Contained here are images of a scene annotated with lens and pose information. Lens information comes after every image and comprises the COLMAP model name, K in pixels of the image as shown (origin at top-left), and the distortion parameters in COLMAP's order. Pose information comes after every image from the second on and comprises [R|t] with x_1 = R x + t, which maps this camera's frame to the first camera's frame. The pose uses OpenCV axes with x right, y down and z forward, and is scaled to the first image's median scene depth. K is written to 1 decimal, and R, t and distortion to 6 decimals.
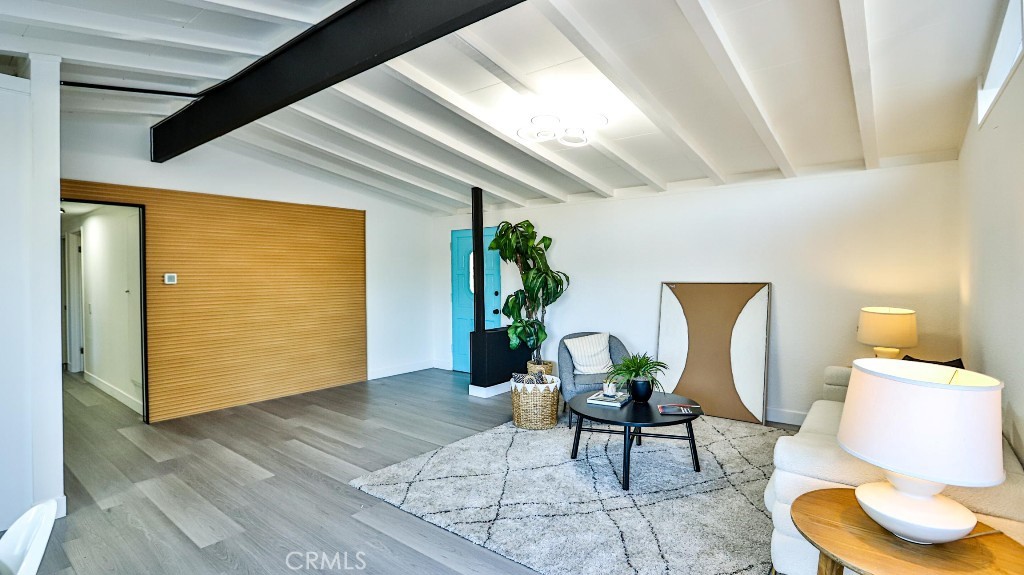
lens RADIAL K [[498.4, 0, 512.2], [0, 498.4, 280.7], [0, 0, 1]] dist [-0.054199, 0.021344]
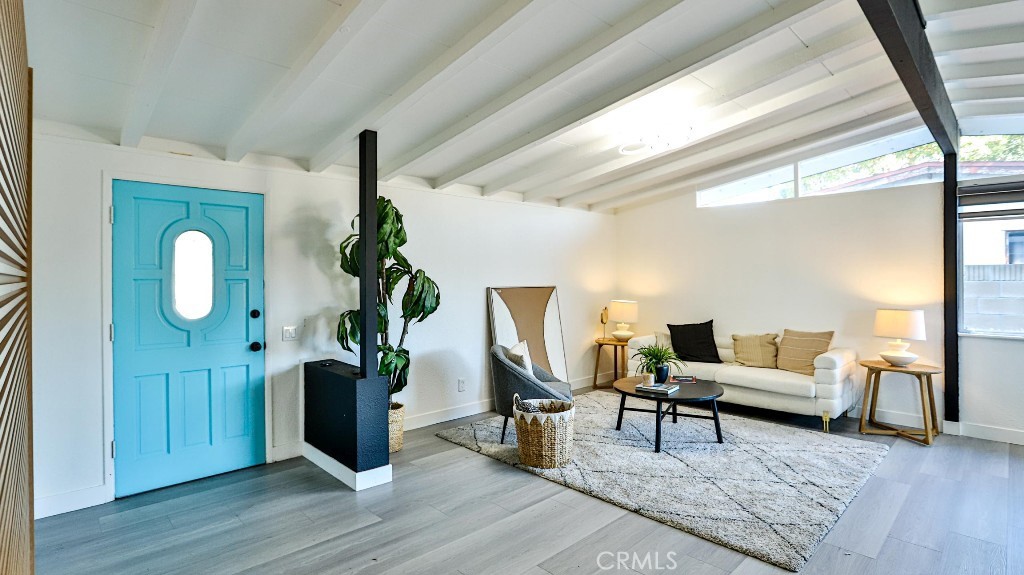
lens RADIAL K [[498.4, 0, 512.2], [0, 498.4, 280.7], [0, 0, 1]] dist [-0.054199, 0.021344]
pose [[0.130038, 0.000631, 0.991509, -0.725072], [0.013927, 0.999900, -0.002463, -0.008069], [-0.991411, 0.014129, 0.130017, 0.875520]]
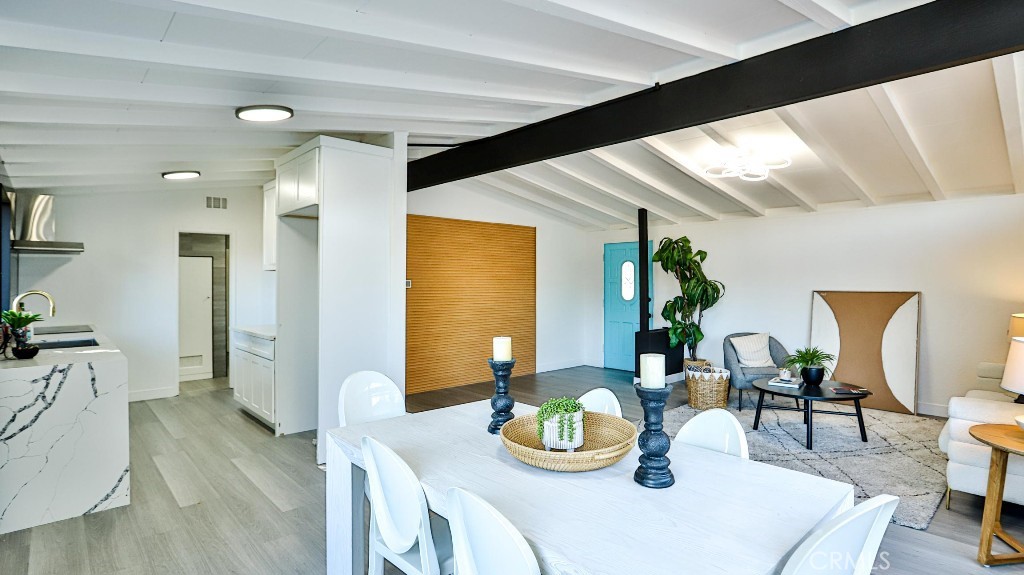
lens RADIAL K [[519.7, 0, 513.7], [0, 519.7, 279.8], [0, 0, 1]] dist [-0.047865, 0.019731]
pose [[0.988825, 0.007486, -0.148895, -0.217818], [-0.010238, 0.999790, -0.017727, 0.006311], [0.148731, 0.019053, 0.988694, -0.287774]]
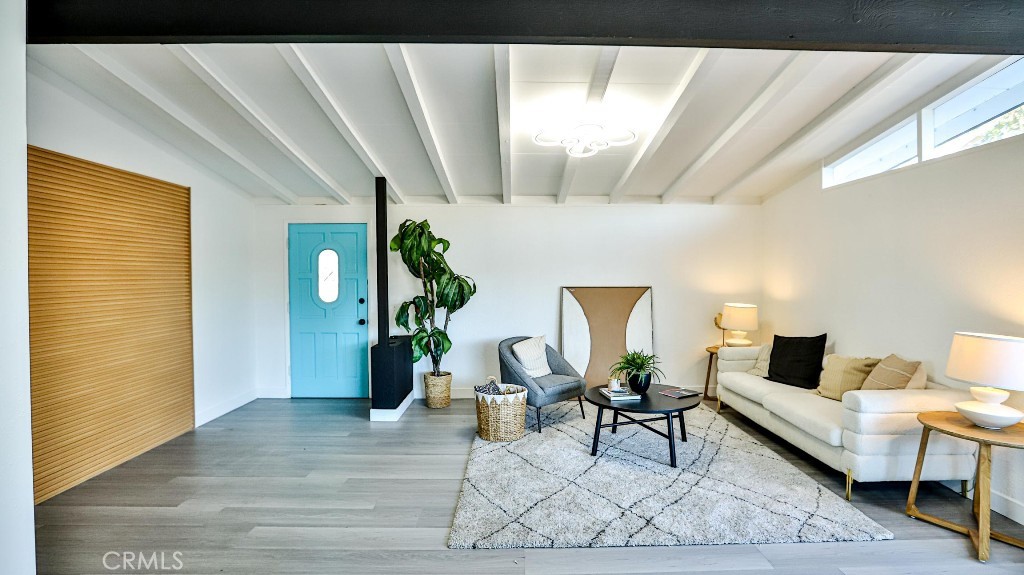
lens RADIAL K [[499.4, 0, 530.6], [0, 499.4, 295.5], [0, 0, 1]] dist [-0.049998, 0.000491]
pose [[0.763740, -0.020802, 0.645189, -0.490938], [0.003422, 0.999597, 0.028178, -0.009250], [-0.645515, -0.019313, 0.763503, 0.214217]]
